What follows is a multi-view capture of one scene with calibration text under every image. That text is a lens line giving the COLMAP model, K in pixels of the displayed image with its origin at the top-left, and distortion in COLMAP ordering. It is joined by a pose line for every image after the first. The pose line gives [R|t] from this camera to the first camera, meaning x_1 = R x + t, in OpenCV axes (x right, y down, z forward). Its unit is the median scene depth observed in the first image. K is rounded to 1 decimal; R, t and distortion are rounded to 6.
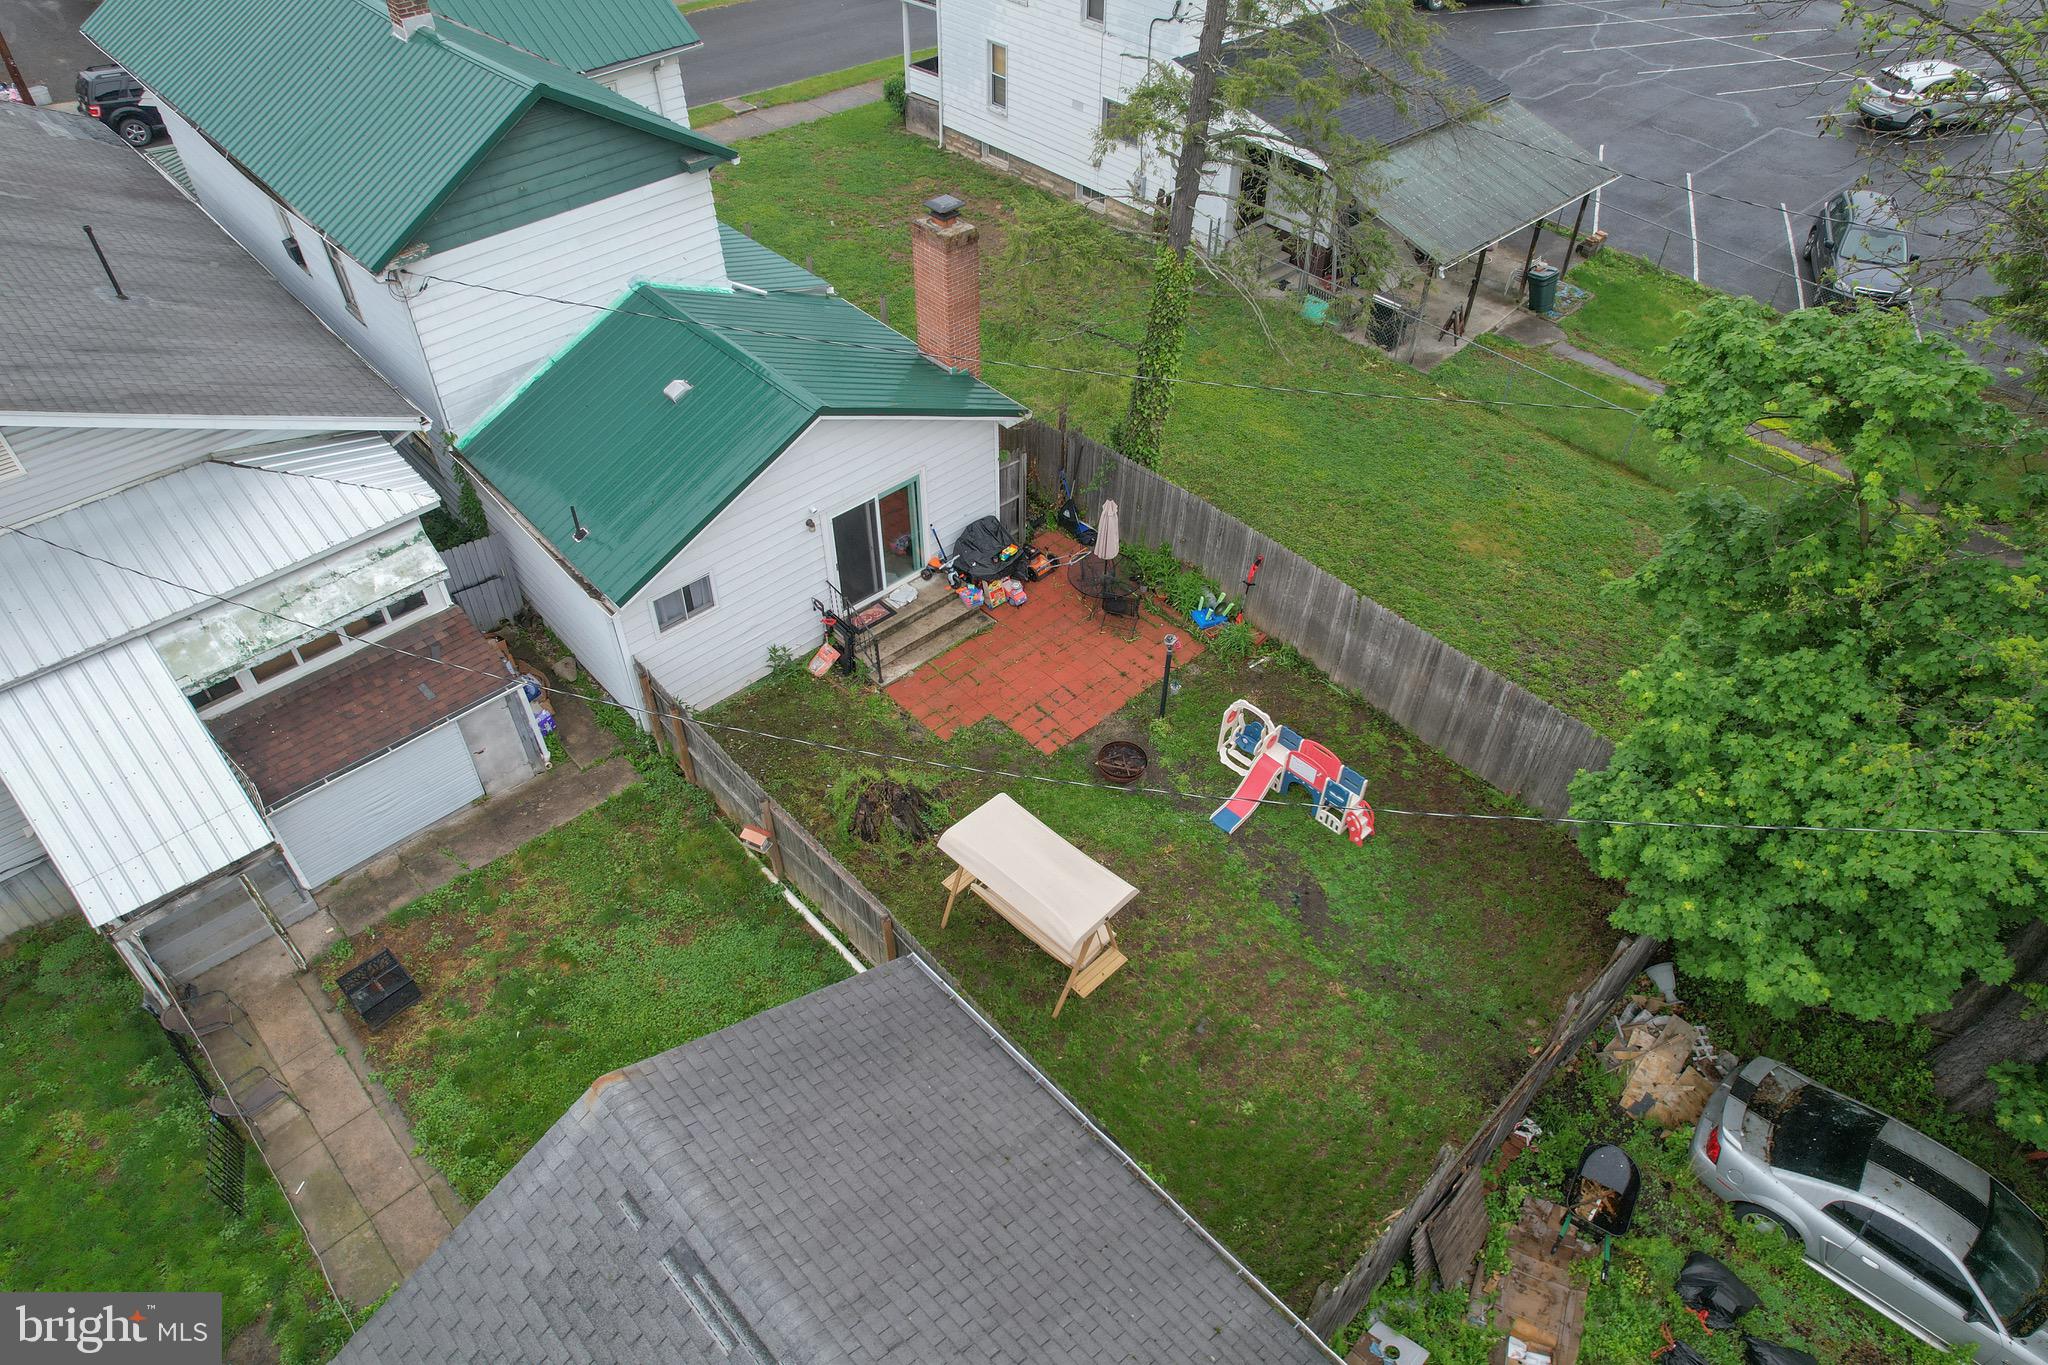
lens RADIAL K [[1302.5, 0, 1023.8], [0, 1302.5, 675.8], [0, 0, 1]] dist [-0.039718, 0.013436]
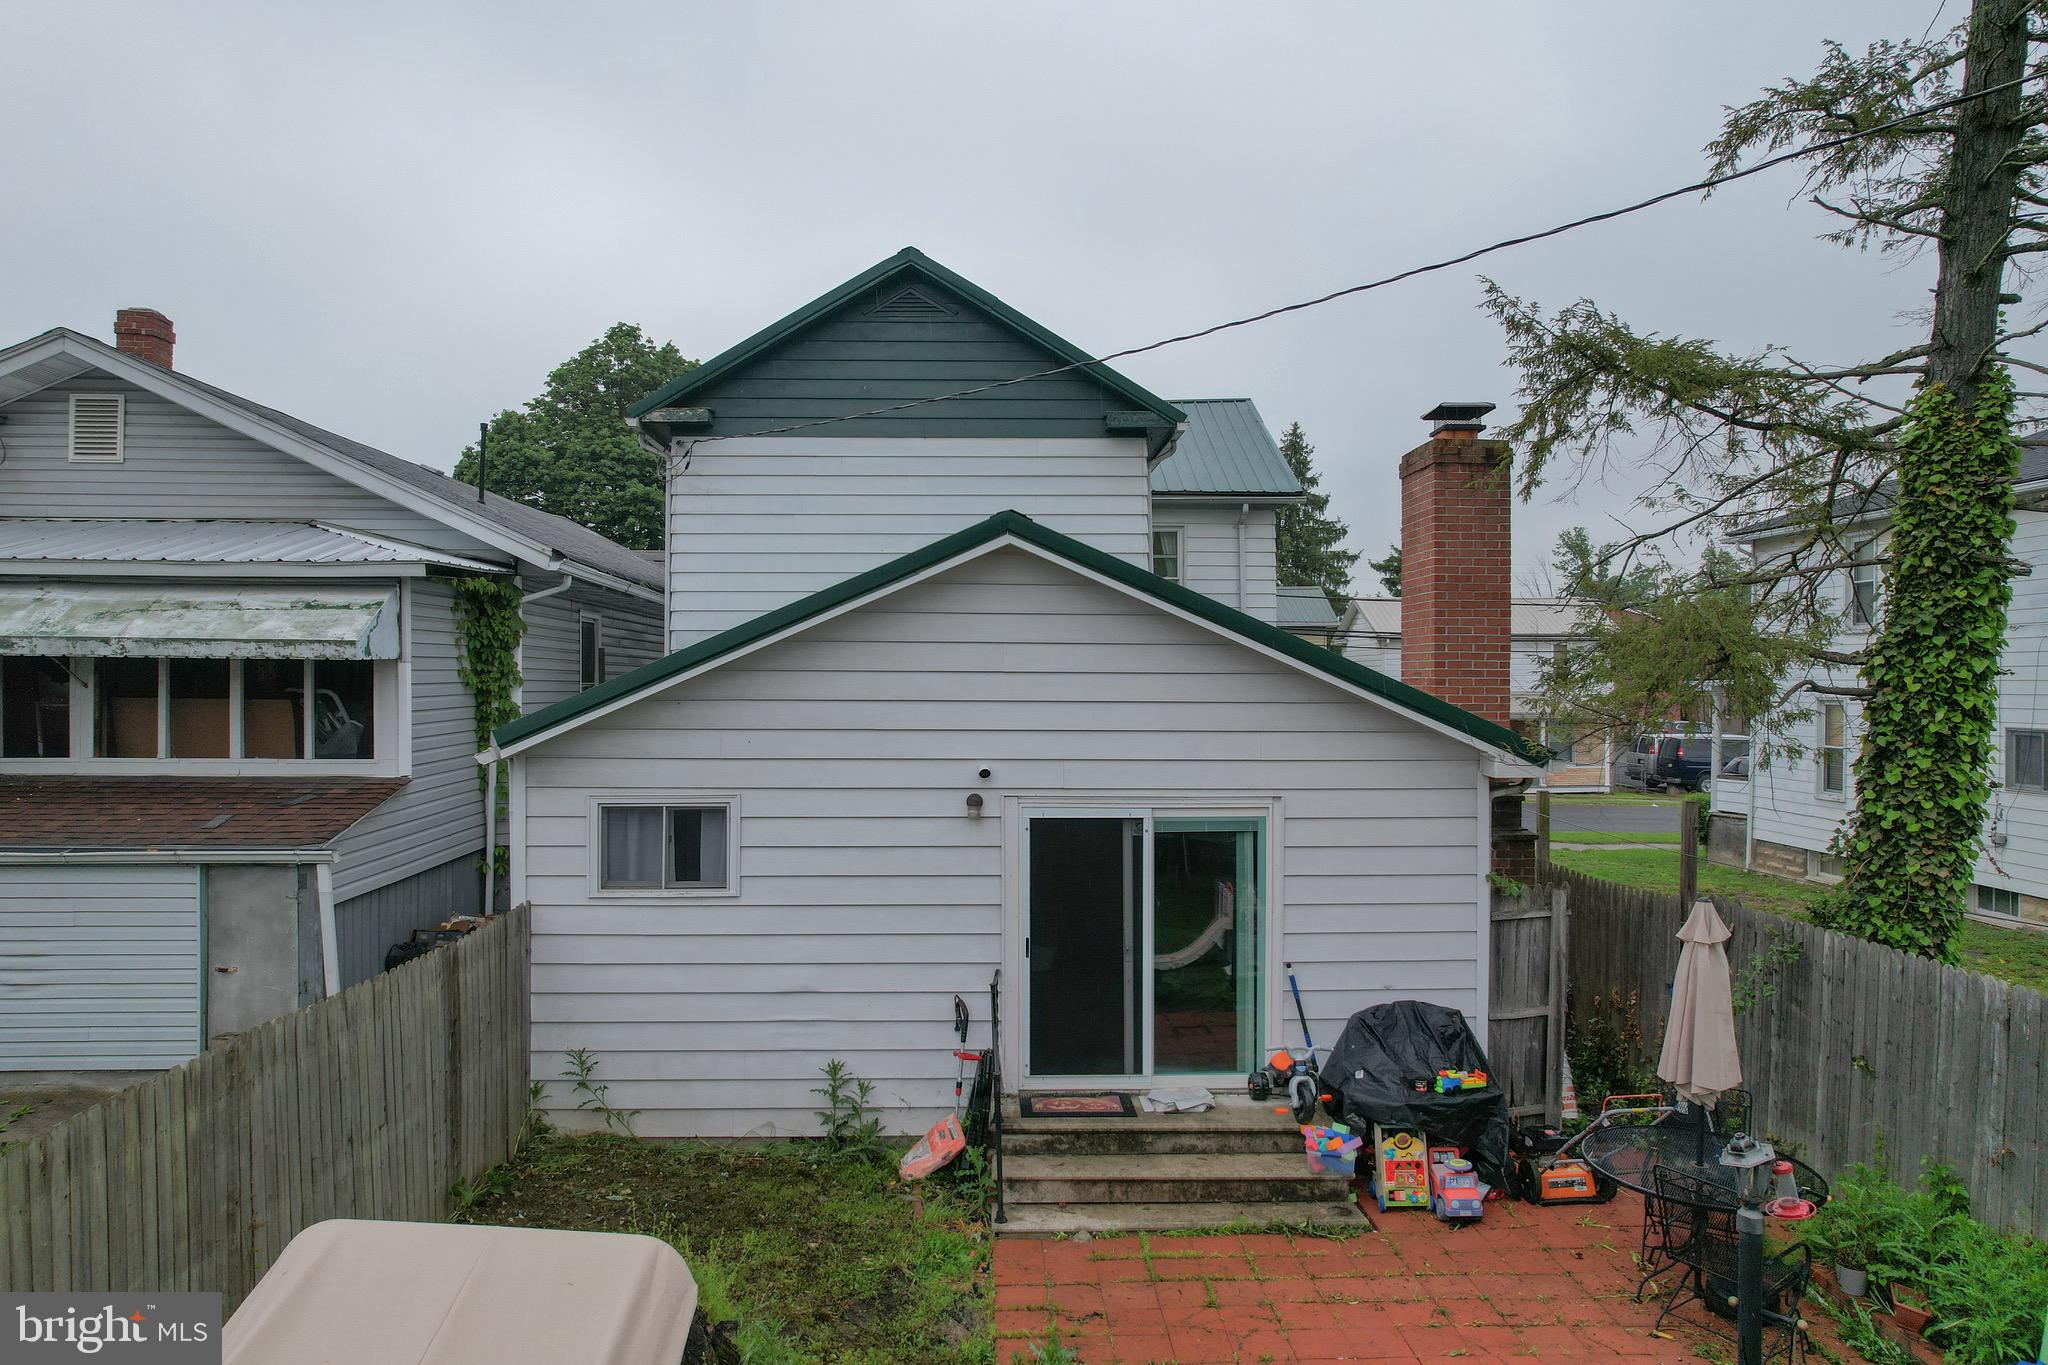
lens RADIAL K [[1302.5, 0, 1031.3], [0, 1302.5, 673.0], [0, 0, 1]] dist [-0.039718, 0.013436]
pose [[0.768084, 0.003913, -0.640337, 0.153852], [-0.444695, 0.722780, -0.528995, 0.090586], [0.460753, 0.691067, 0.556896, 0.699398]]
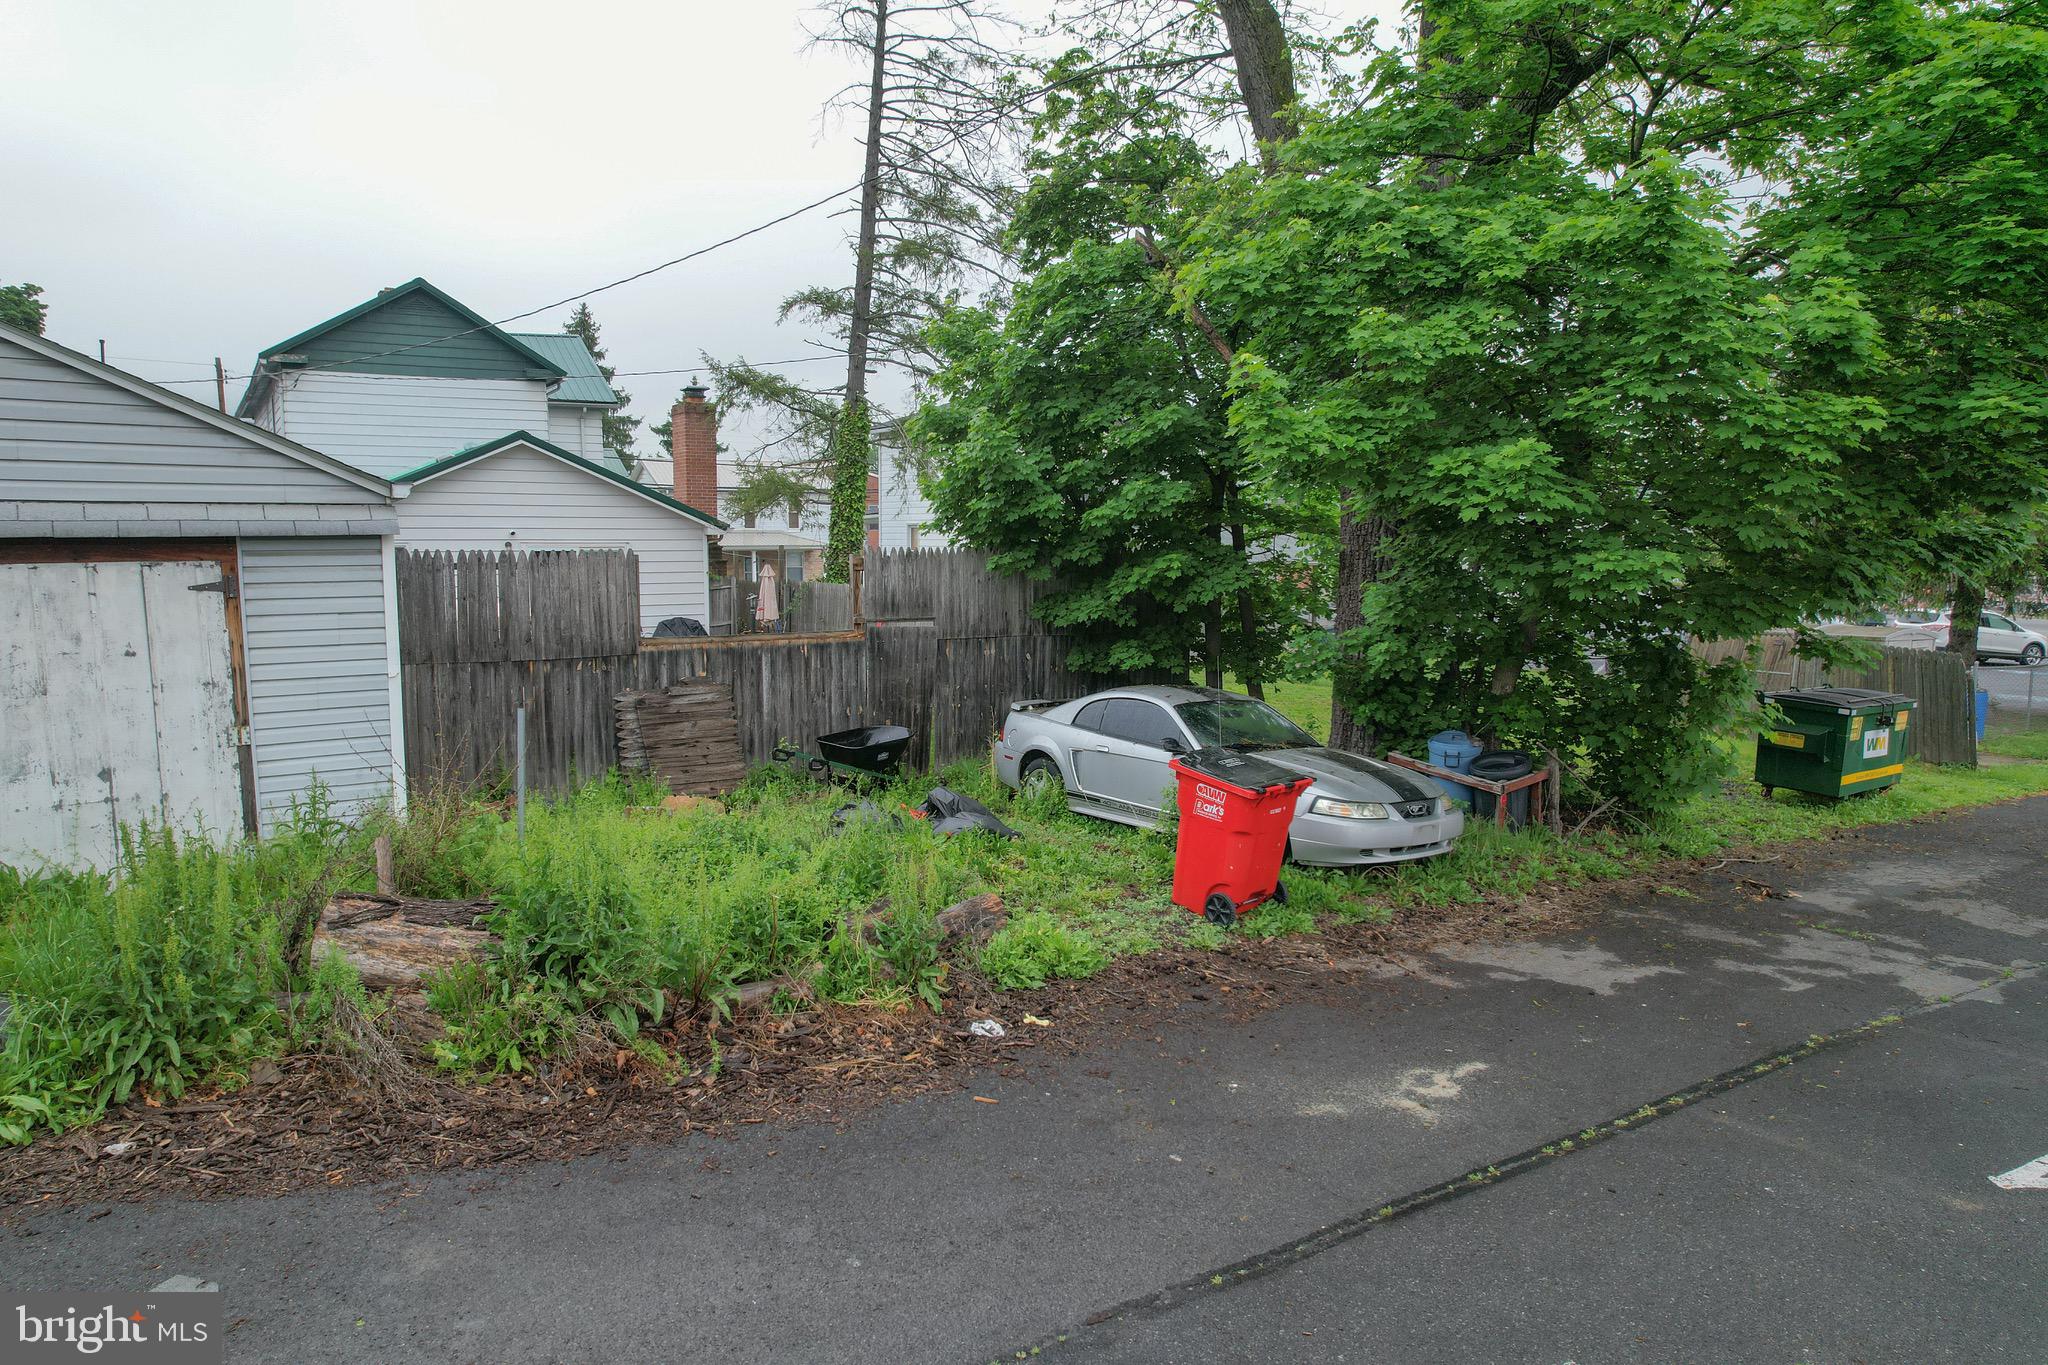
lens RADIAL K [[1302.5, 0, 1019.8], [0, 1302.5, 667.1], [0, 0, 1]] dist [-0.039718, 0.013436]
pose [[0.986826, 0.022440, -0.160222, 0.502708], [-0.115547, 0.790932, -0.600895, 0.647498], [0.113240, 0.611492, 0.783105, 0.161255]]
